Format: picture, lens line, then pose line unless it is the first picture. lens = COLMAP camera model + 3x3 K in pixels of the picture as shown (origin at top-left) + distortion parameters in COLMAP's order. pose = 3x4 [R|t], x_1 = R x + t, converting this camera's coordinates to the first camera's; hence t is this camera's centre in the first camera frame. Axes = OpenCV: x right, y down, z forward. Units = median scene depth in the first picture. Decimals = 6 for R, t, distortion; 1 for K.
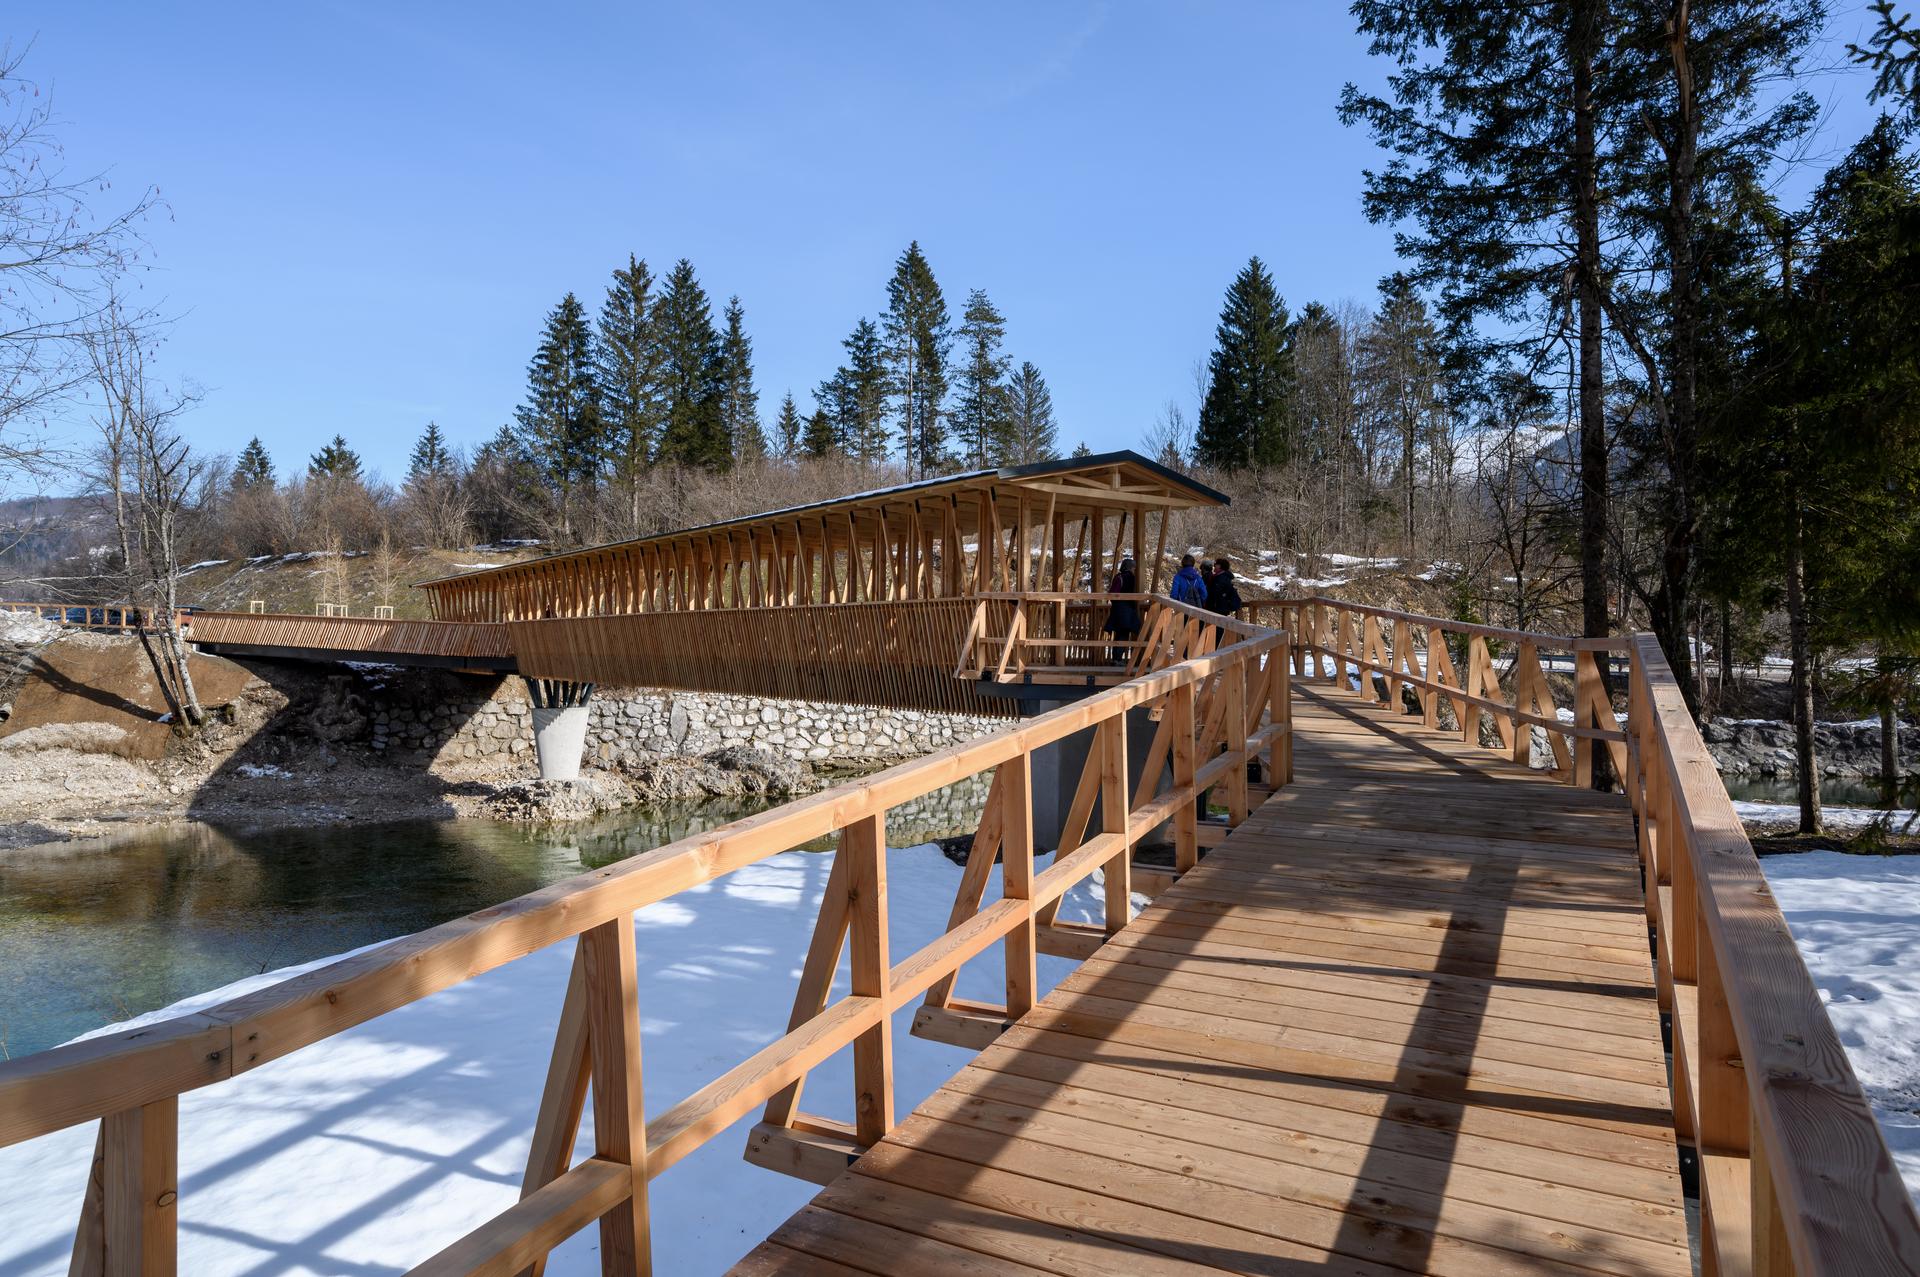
lens RADIAL K [[1107.0, 0, 1027.3], [0, 1107.0, 611.1], [0, 0, 1]] dist [-0.001155, 0.000118]
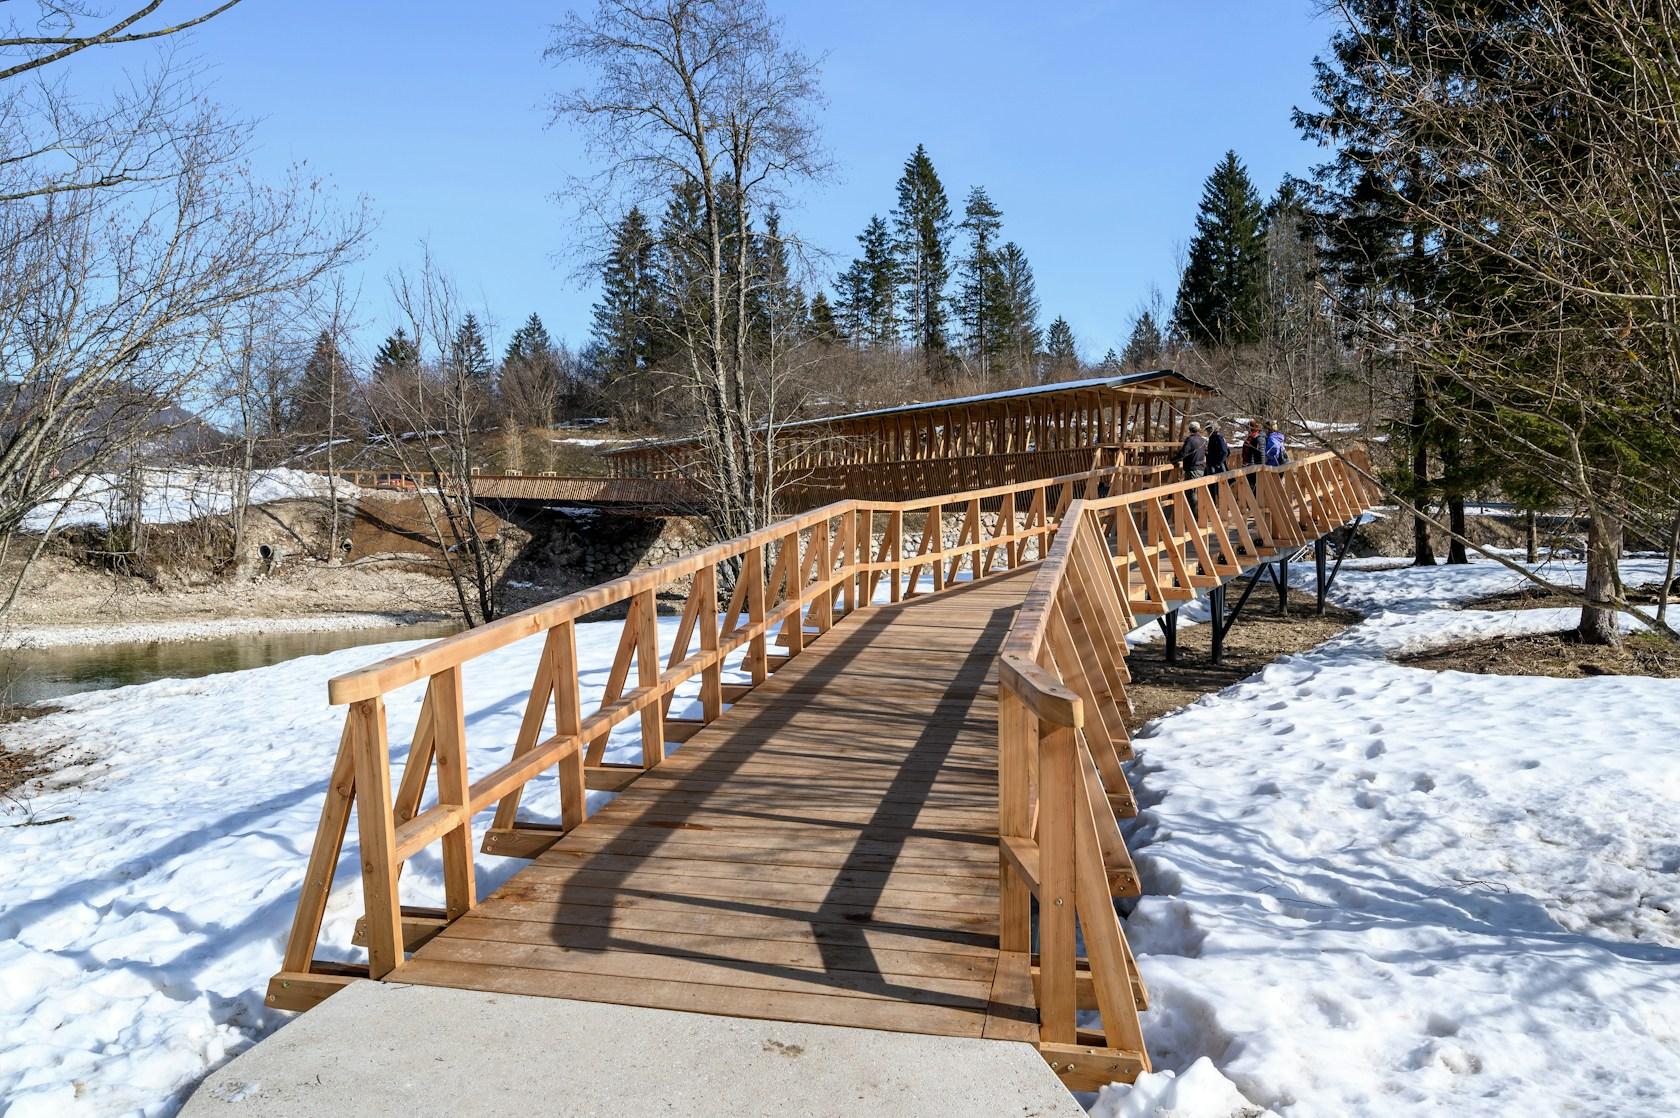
lens RADIAL K [[1381.8, 0, 840.5], [0, 1381.8, 560.4], [0, 0, 1]] dist [0.006013, -0.001333]
pose [[0.997630, -0.007751, -0.068370, -0.099254], [0.010898, 0.998892, 0.045777, 0.021954], [0.067940, -0.046413, 0.996609, -0.453907]]
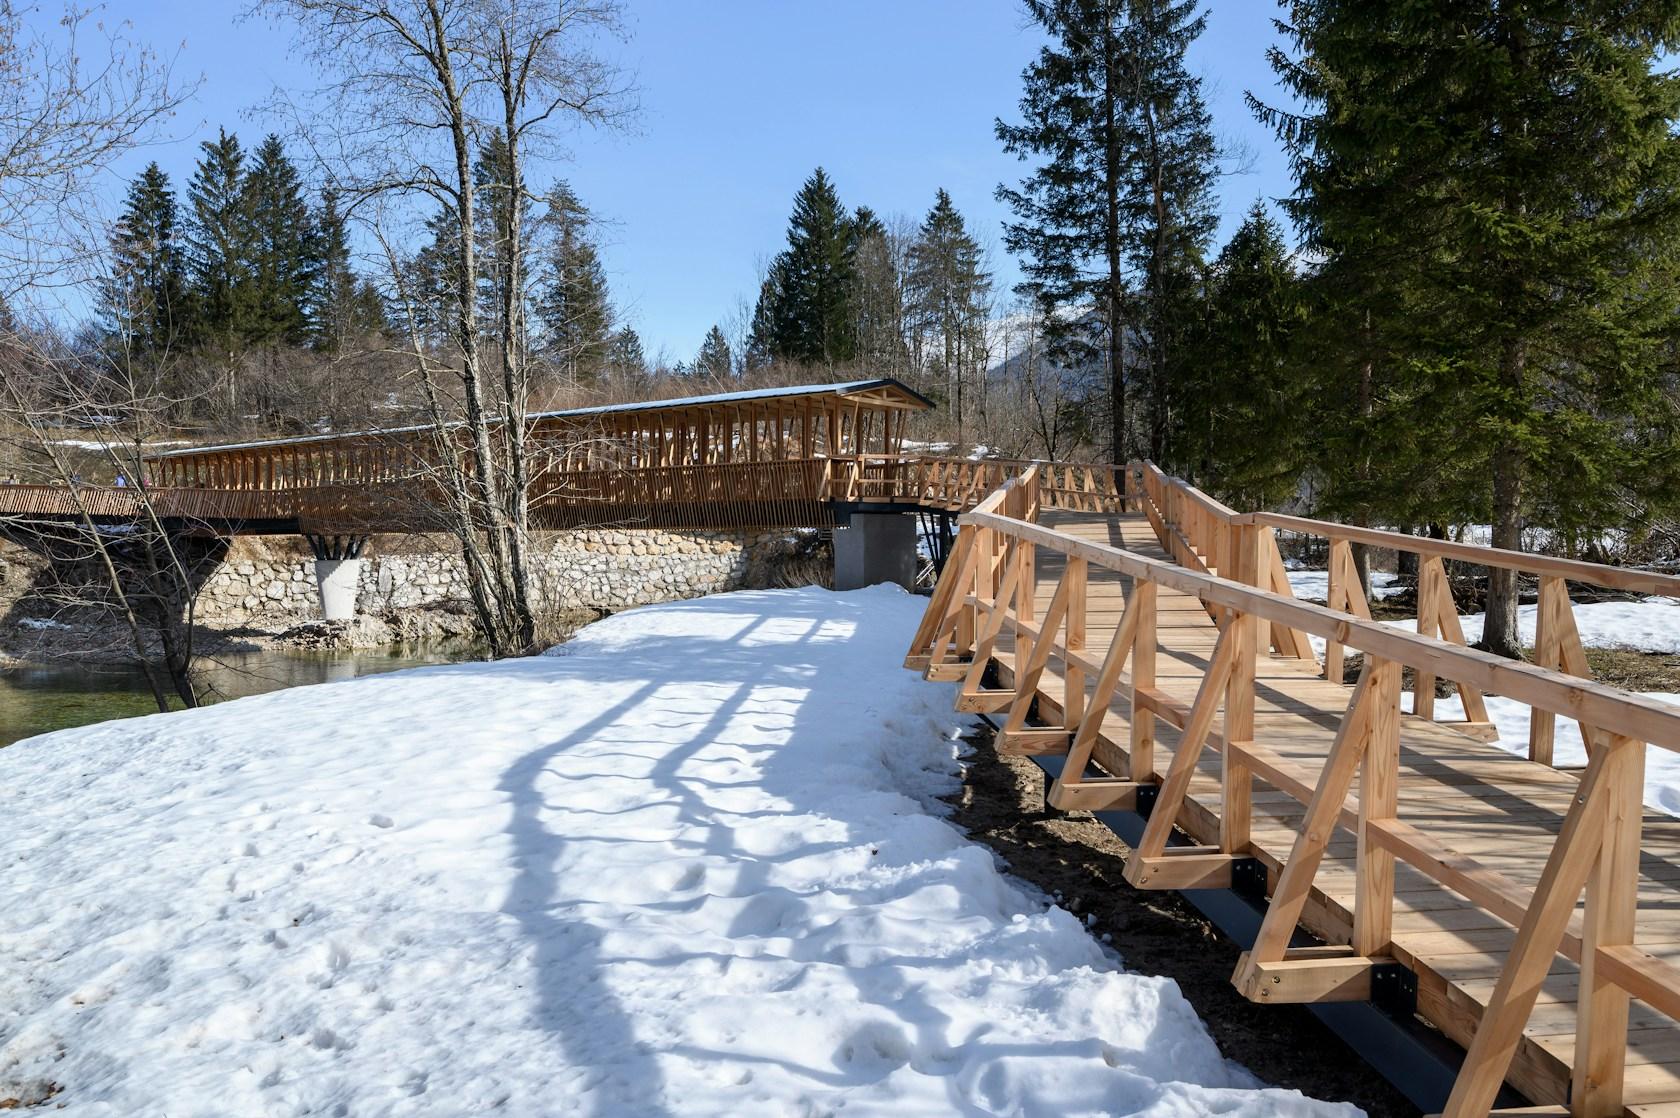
lens RADIAL K [[1390.4, 0, 869.1], [0, 1390.4, 553.7], [0, 0, 1]] dist [0.005339, -0.001867]
pose [[0.947706, -0.017490, 0.318666, -0.212221], [0.007838, 0.999472, 0.031545, 0.022180], [-0.319049, -0.027398, 0.947342, -0.364781]]
